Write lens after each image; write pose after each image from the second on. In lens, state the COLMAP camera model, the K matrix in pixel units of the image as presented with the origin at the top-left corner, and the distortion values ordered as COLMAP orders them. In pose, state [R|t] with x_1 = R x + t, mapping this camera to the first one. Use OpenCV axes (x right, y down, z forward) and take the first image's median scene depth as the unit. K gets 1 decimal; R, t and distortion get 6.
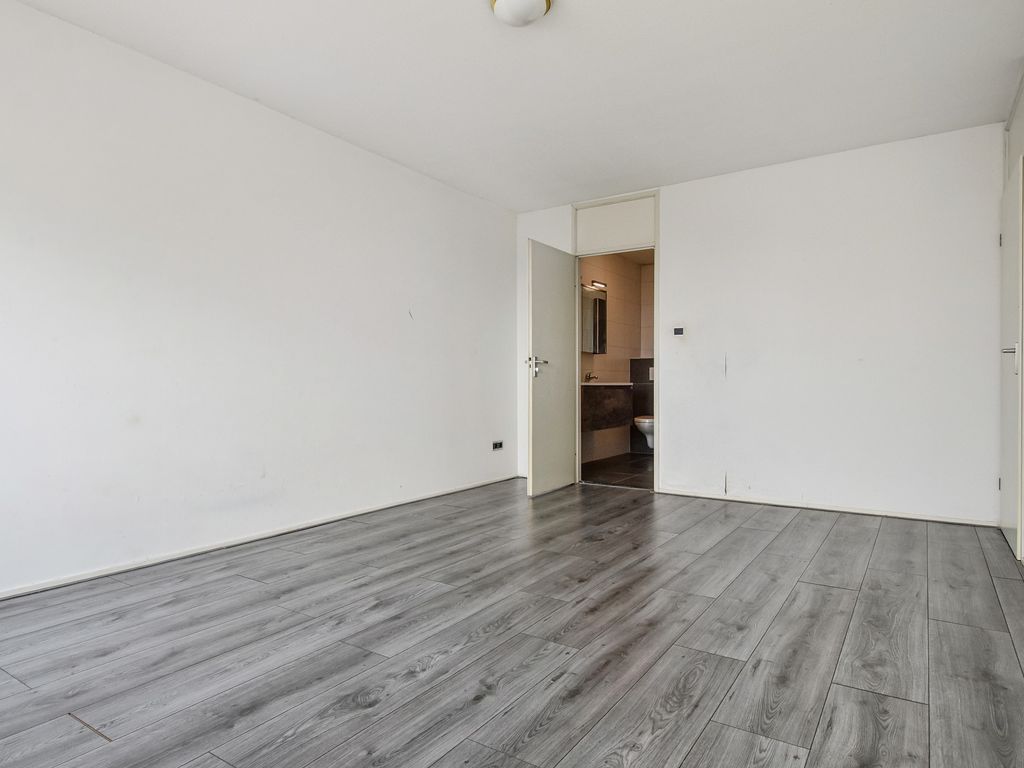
lens RADIAL K [[611.3, 0, 515.6], [0, 611.3, 379.6], [0, 0, 1]] dist [0.038597, -0.021626]
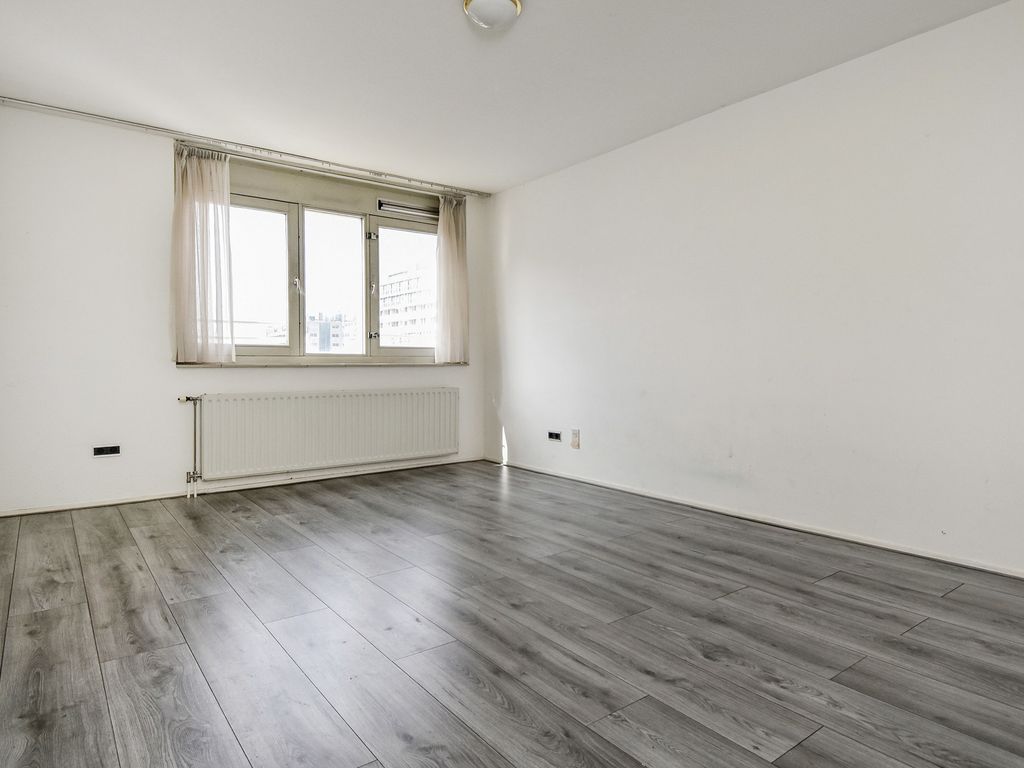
lens RADIAL K [[611.3, 0, 515.6], [0, 611.3, 379.6], [0, 0, 1]] dist [0.038597, -0.021626]
pose [[-0.324735, 0.027807, -0.945396, 0.937558], [0.007490, 0.999612, 0.026829, -0.008547], [0.945775, 0.001631, -0.324817, 1.325276]]
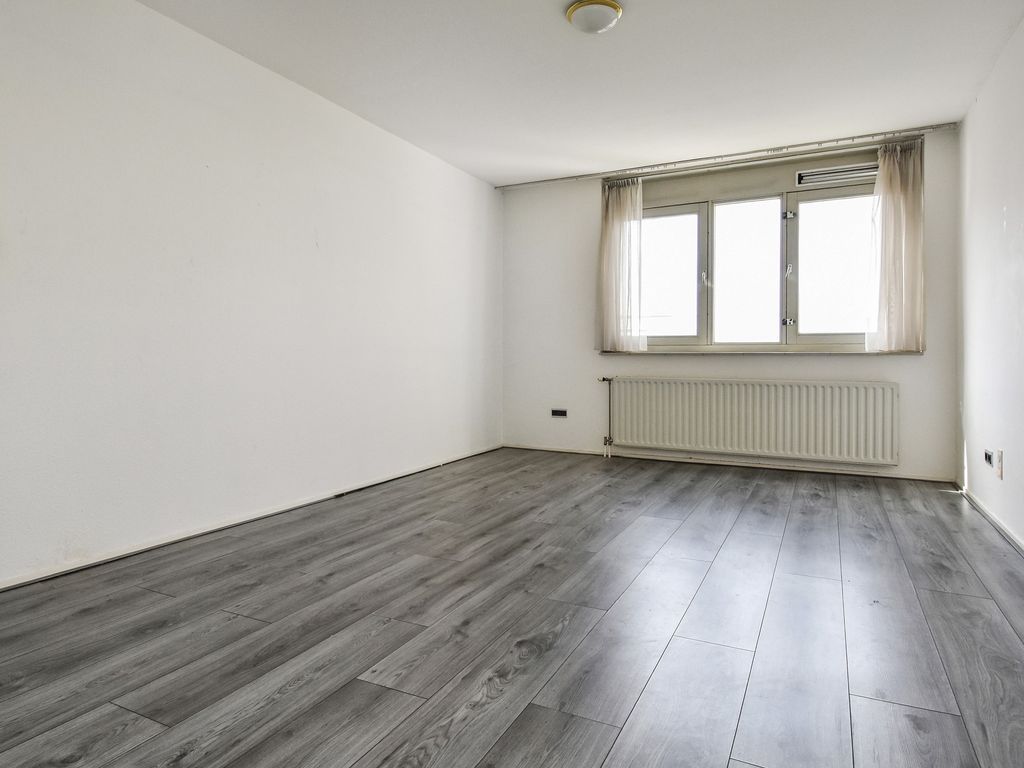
lens RADIAL K [[630.4, 0, 511.1], [0, 630.4, 375.5], [0, 0, 1]] dist [0.025358, -0.002554]
pose [[-0.991769, 0.001536, -0.128032, 0.286932], [-0.001767, 0.999669, 0.025682, 0.011663], [0.128029, 0.025697, -0.991437, 2.024443]]
